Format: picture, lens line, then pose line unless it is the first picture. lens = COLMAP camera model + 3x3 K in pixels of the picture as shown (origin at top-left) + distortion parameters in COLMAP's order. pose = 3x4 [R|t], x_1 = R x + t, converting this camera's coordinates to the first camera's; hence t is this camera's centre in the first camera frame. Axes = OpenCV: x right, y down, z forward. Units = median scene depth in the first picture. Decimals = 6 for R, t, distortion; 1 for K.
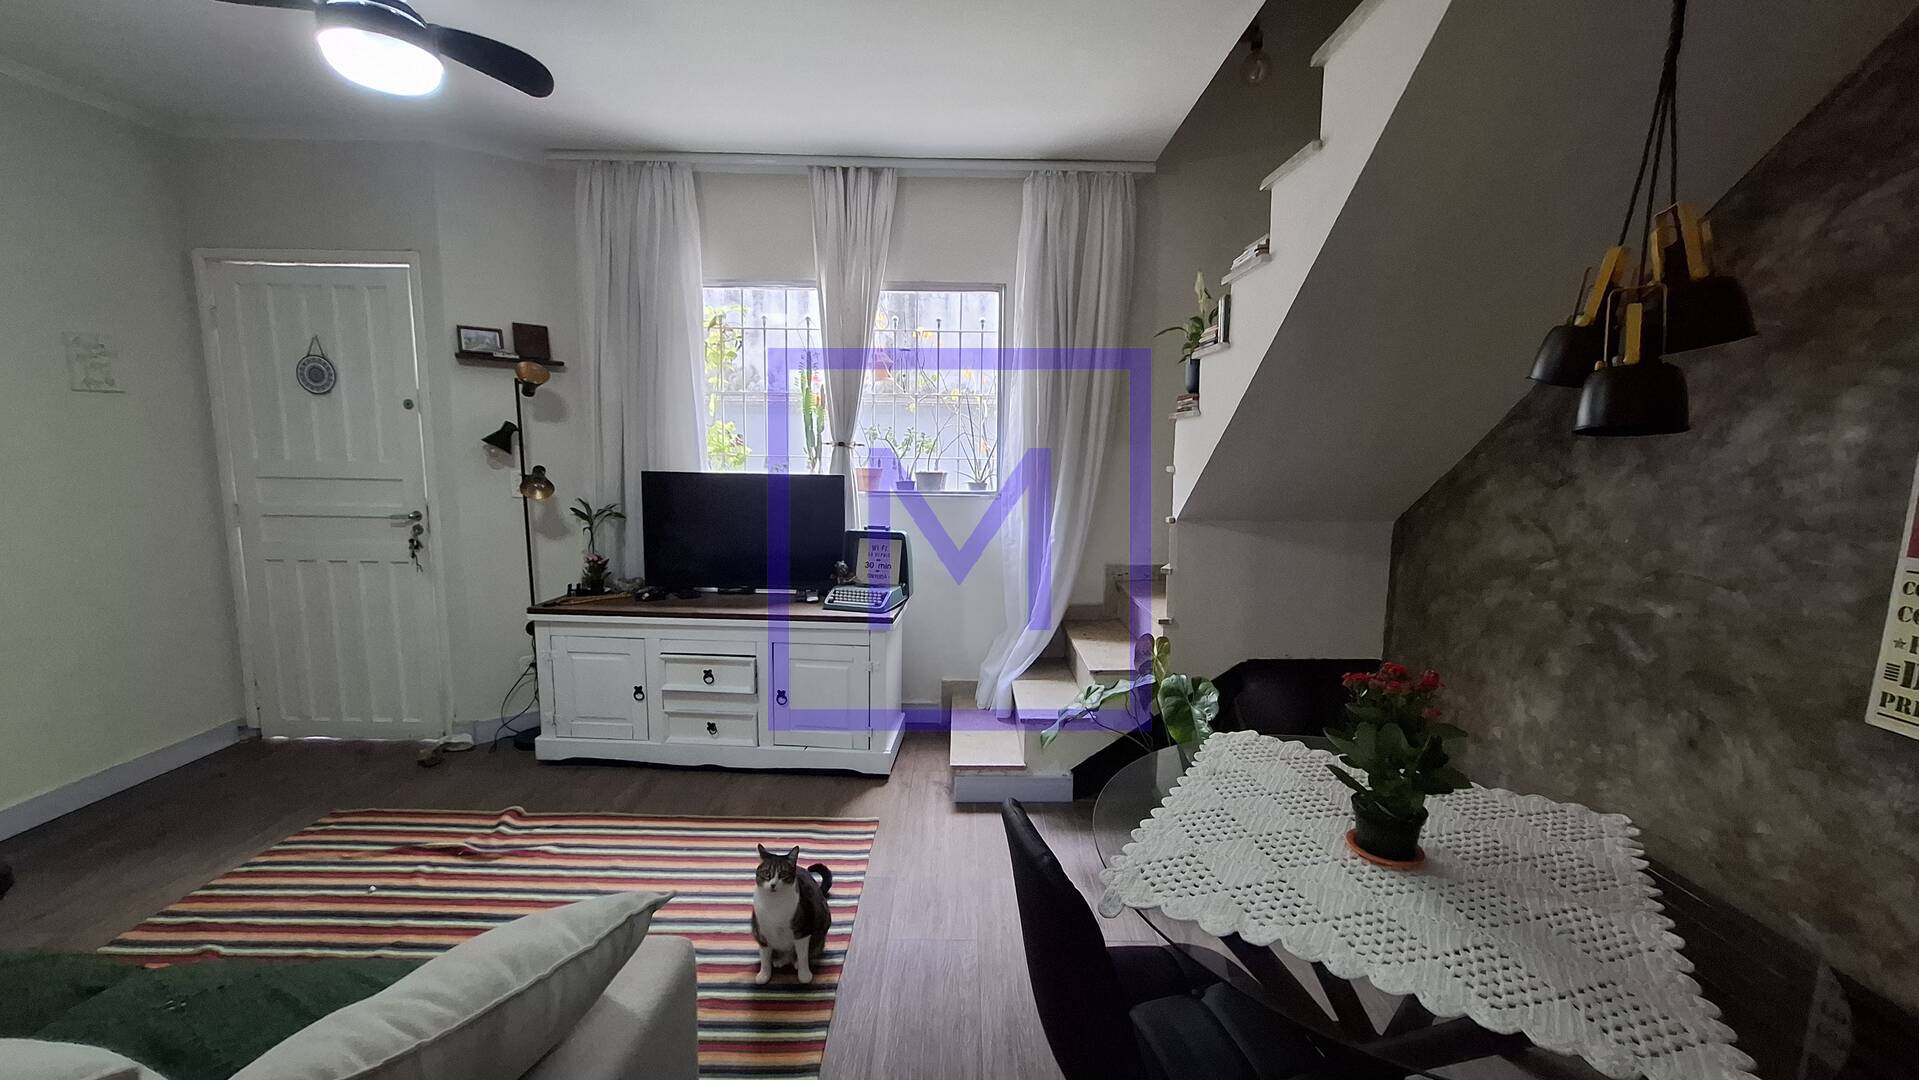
lens RADIAL K [[770.1, 0, 968.9], [0, 770.1, 546.7], [0, 0, 1]] dist [-0.000934, -0.000225]
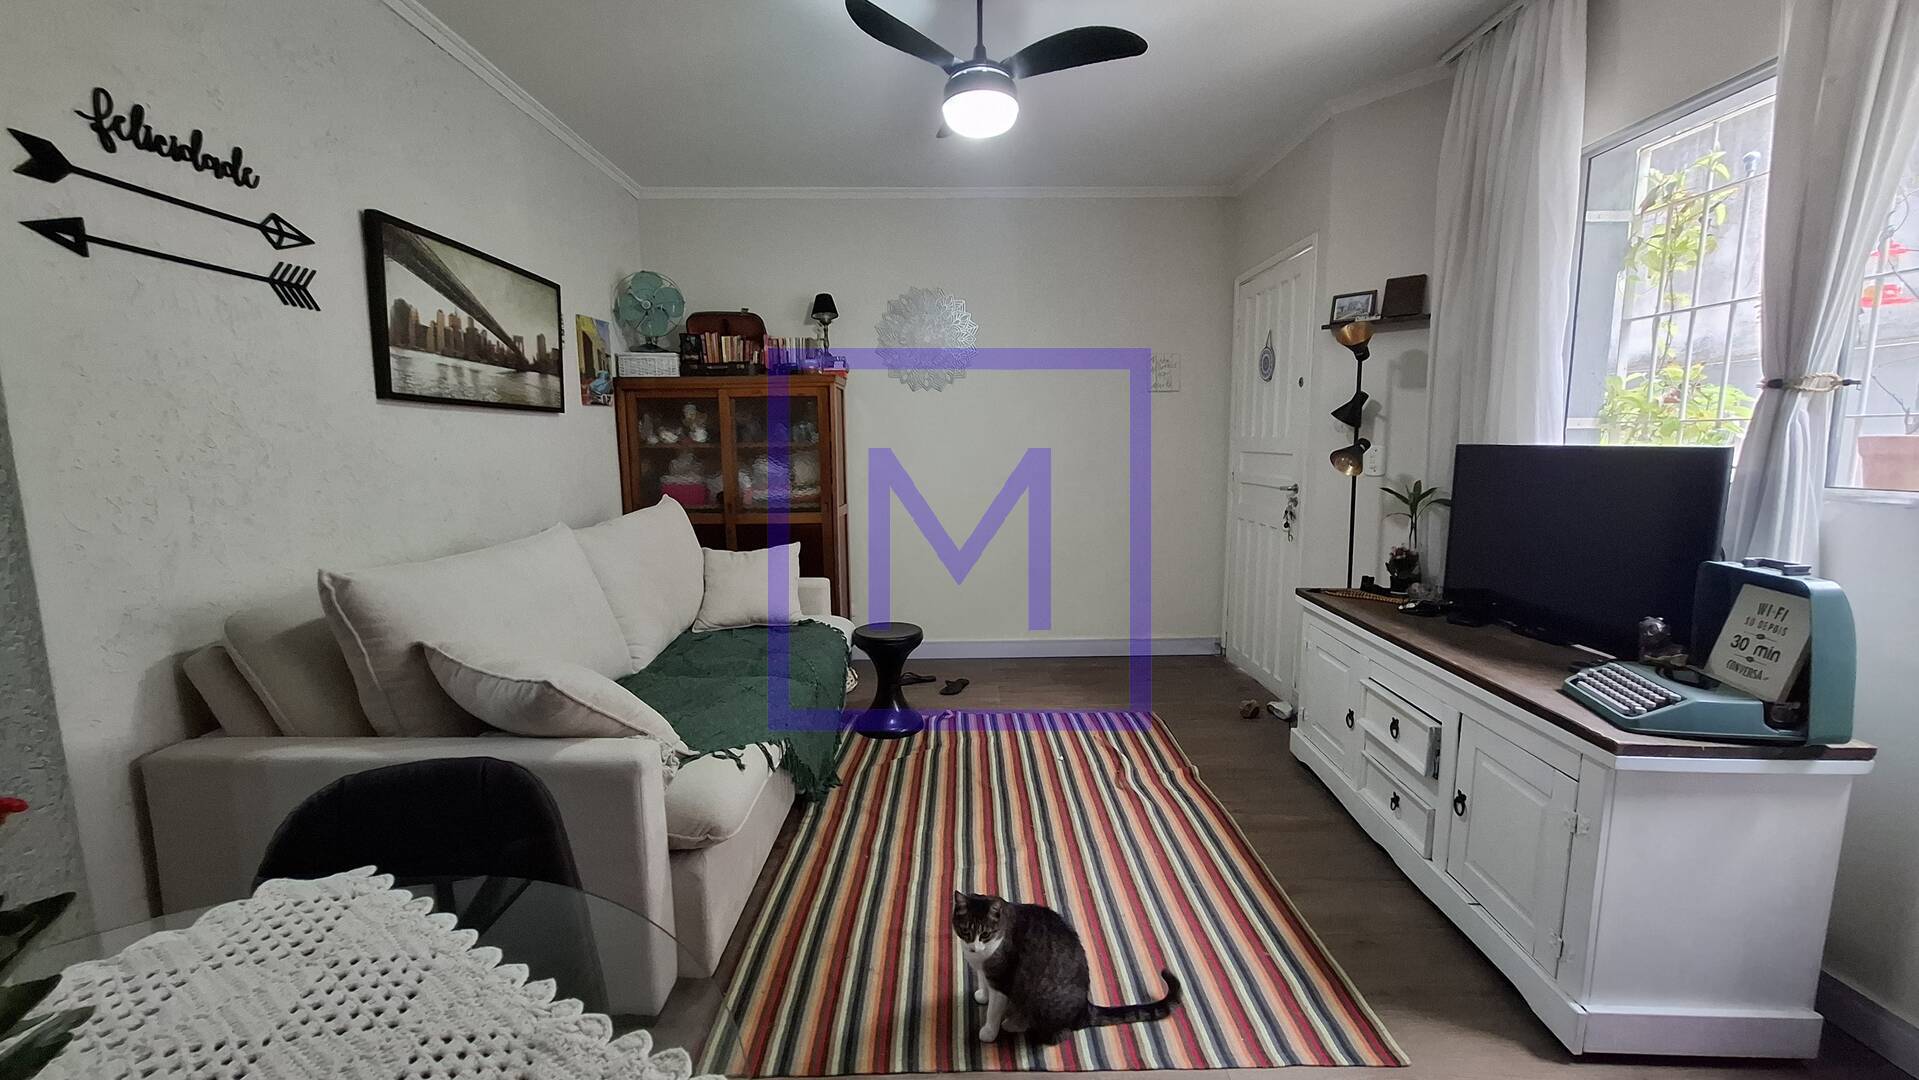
lens RADIAL K [[770.1, 0, 974.3], [0, 770.1, 543.7], [0, 0, 1]] dist [-0.000934, -0.000225]
pose [[0.002630, 0.115255, -0.993332, 0.334519], [-0.129973, 0.984949, 0.113938, -0.028687], [0.991514, 0.128807, 0.017570, 0.557570]]
